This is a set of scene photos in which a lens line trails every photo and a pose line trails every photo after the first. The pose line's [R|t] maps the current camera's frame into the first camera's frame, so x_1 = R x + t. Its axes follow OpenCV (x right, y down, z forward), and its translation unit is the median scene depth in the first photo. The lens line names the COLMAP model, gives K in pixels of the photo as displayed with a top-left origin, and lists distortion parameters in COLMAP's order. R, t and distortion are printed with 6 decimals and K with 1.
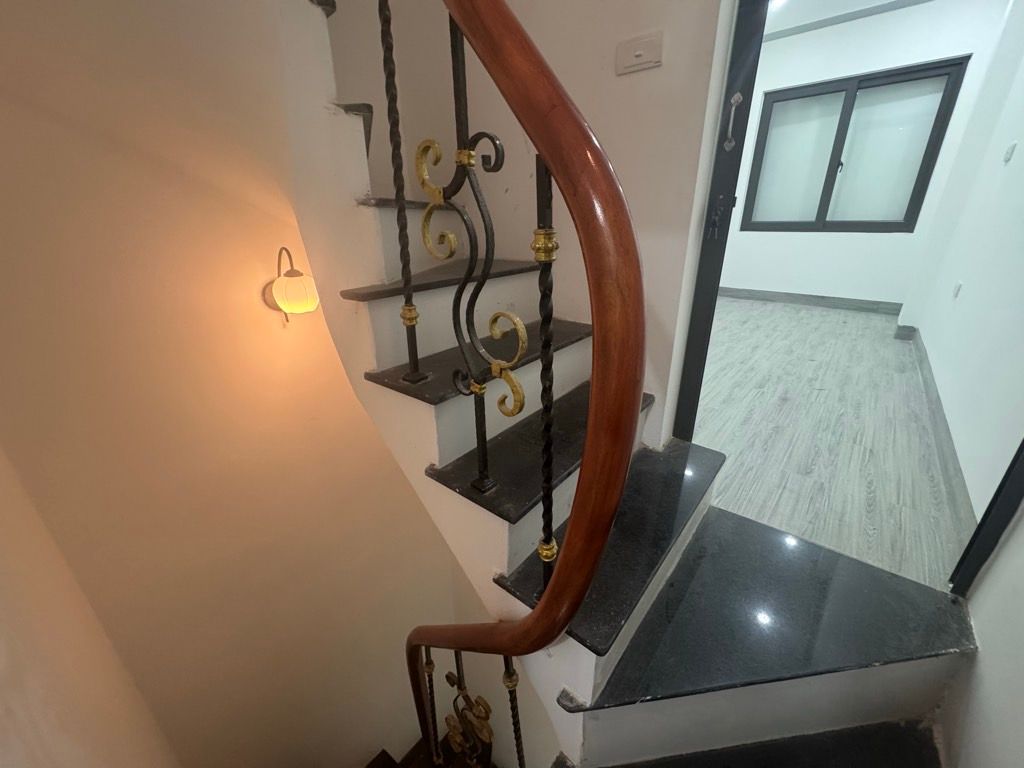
lens RADIAL K [[404.1, 0, 515.4], [0, 404.1, 386.0], [0, 0, 1]] dist [-0.009166, -0.000725]
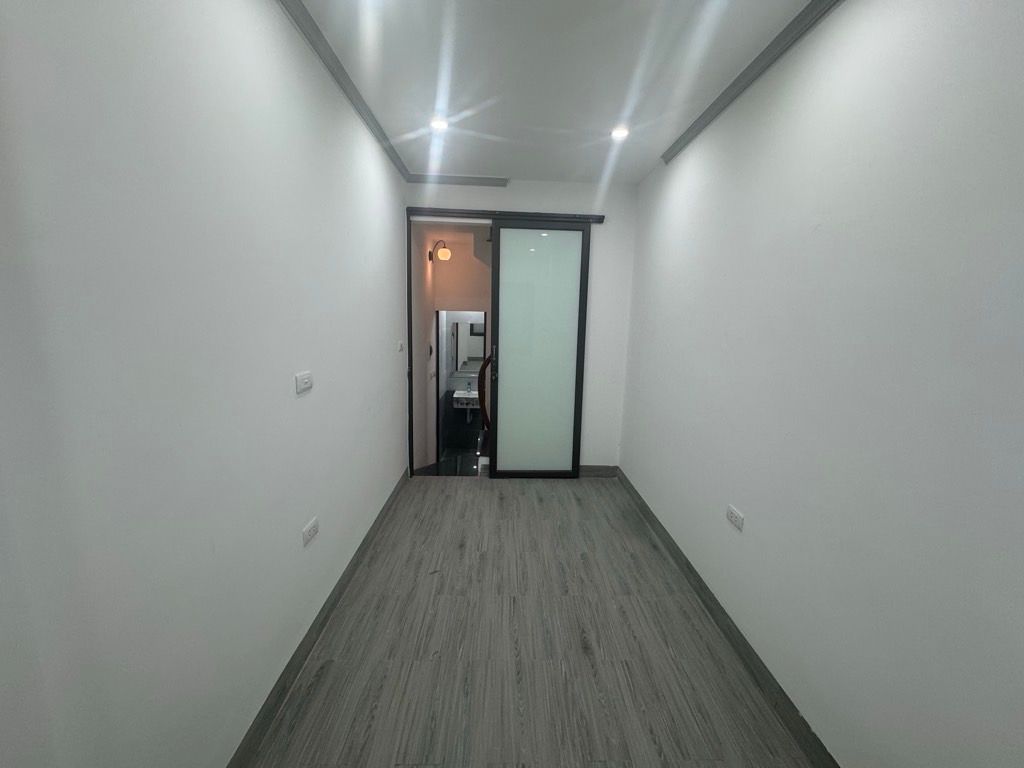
lens RADIAL K [[404.1, 0, 516.1], [0, 404.1, 385.2], [0, 0, 1]] dist [-0.009166, -0.000725]
pose [[-0.737458, 0.111695, -0.666093, 0.868178], [-0.271635, 0.853900, 0.443925, -0.641877], [0.618361, 0.508310, -0.599375, 1.054770]]
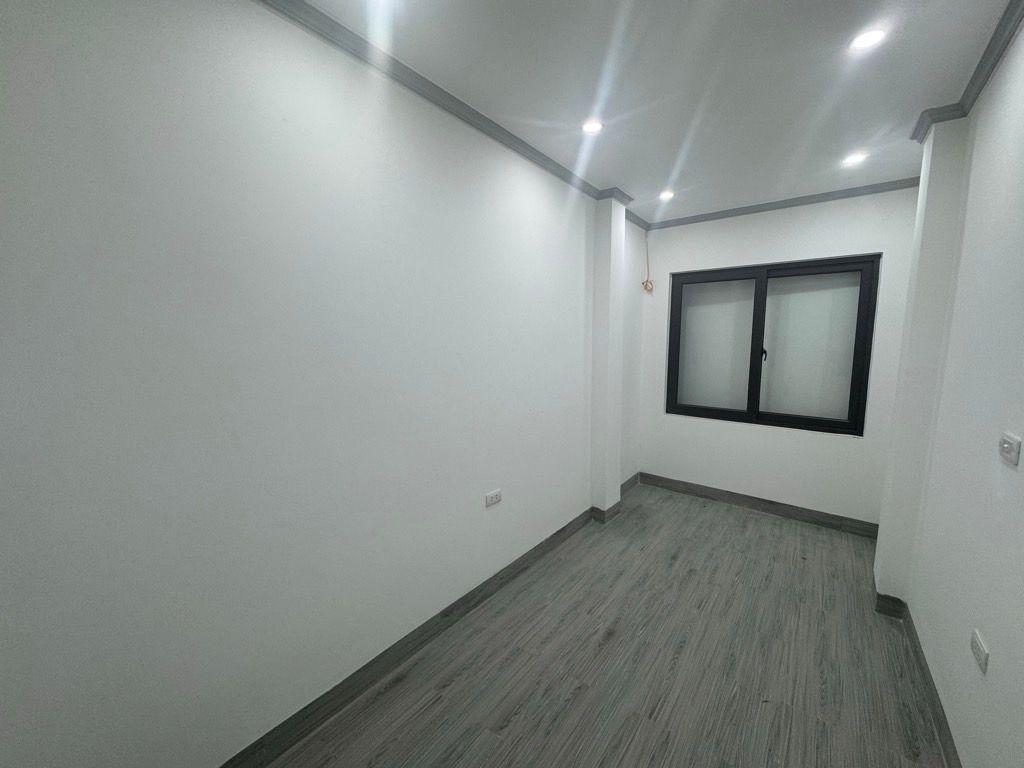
lens RADIAL K [[404.1, 0, 508.6], [0, 404.1, 384.9], [0, 0, 1]] dist [-0.009166, -0.000725]
pose [[0.998763, 0.008081, 0.049062, 0.260450], [0.005706, 0.961562, -0.274529, -0.304082], [-0.049395, 0.274469, 0.960326, 0.247027]]
